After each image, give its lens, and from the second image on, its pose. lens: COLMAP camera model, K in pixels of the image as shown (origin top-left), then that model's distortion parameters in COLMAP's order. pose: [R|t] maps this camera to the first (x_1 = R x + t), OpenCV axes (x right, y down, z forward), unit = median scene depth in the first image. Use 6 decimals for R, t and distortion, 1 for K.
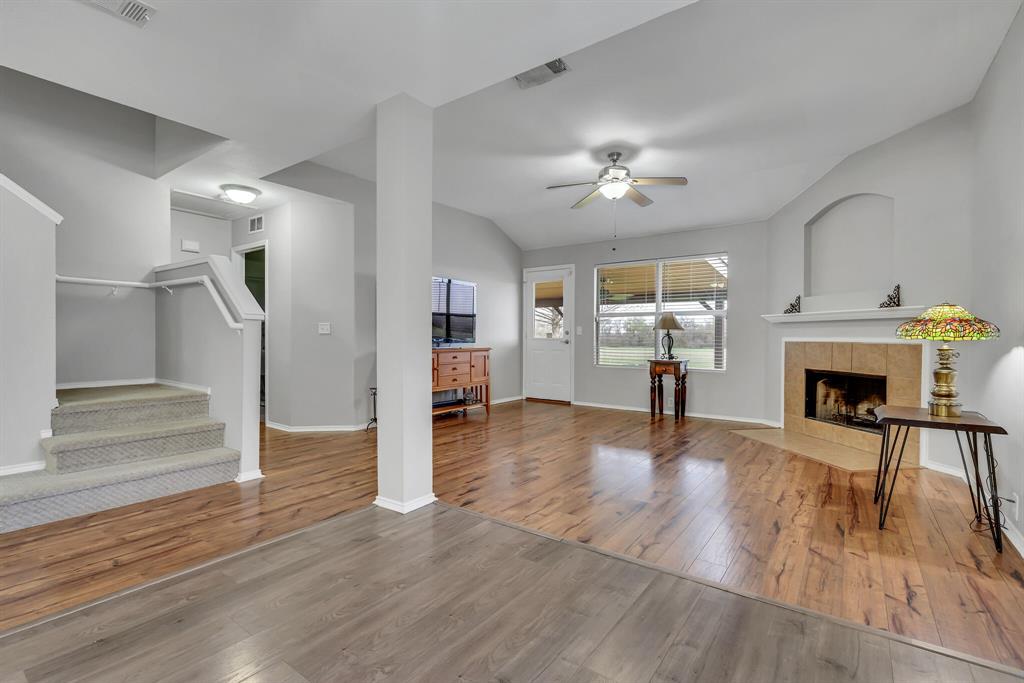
lens RADIAL K [[518.5, 0, 512.0], [0, 518.5, 341.5], [0, 0, 1]] dist [0.000784, 0.000060]
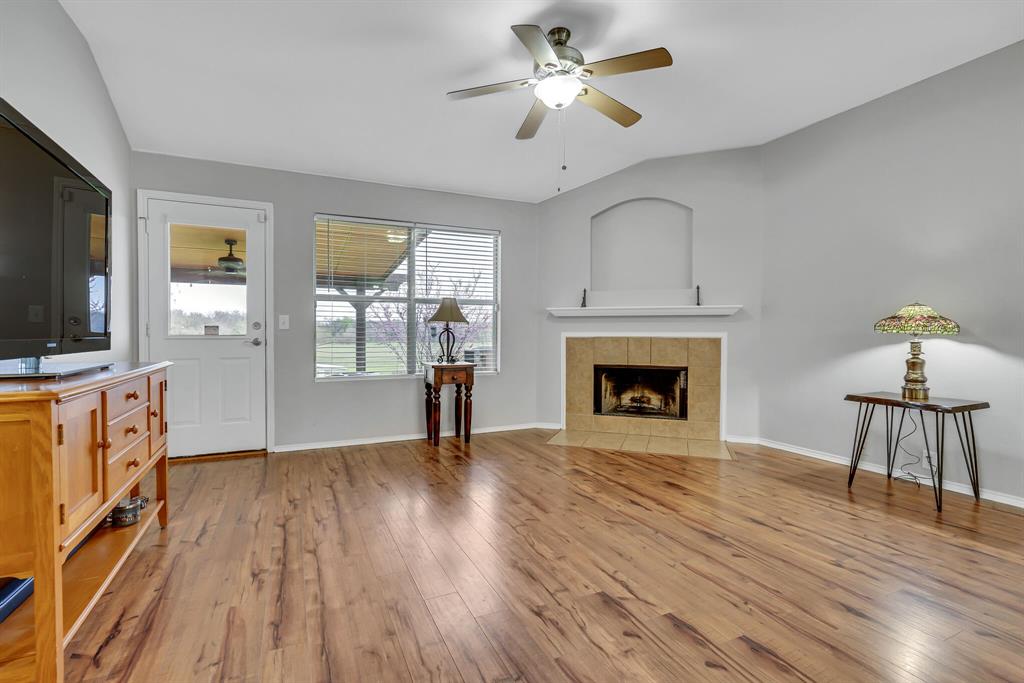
lens RADIAL K [[476.5, 0, 546.9], [0, 476.5, 342.5], [0, 0, 1]] dist [0.003604, 0.000230]
pose [[0.454593, -0.022026, 0.890427, -0.277092], [0.010172, 0.999757, 0.019537, -0.007479], [-0.890641, 0.000176, 0.454707, 0.674834]]
